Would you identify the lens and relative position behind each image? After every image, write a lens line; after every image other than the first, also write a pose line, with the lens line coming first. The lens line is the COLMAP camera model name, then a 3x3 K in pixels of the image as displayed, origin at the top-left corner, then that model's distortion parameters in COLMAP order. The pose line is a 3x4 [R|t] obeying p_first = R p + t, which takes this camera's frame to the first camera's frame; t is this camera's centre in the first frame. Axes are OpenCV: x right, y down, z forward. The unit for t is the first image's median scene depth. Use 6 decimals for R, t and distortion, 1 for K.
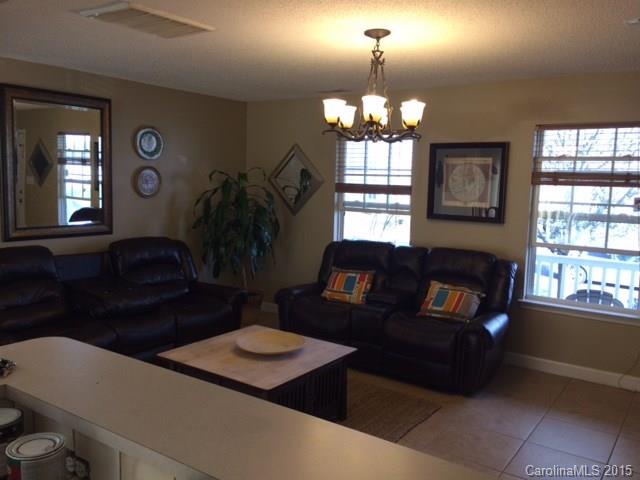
lens RADIAL K [[547.1, 0, 320.0], [0, 547.1, 240.0], [0, 0, 1]] dist [0.044124, -0.001406]
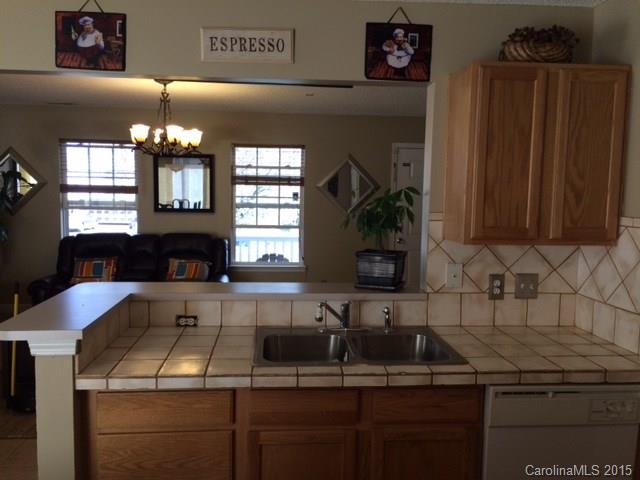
lens RADIAL K [[547.1, 0, 320.0], [0, 547.1, 240.0], [0, 0, 1]] dist [0.044124, -0.001406]
pose [[0.768442, -0.074552, 0.635562, -0.330642], [0.074960, 0.996840, 0.026299, 0.021615], [-0.635514, 0.027432, 0.771602, -0.227723]]
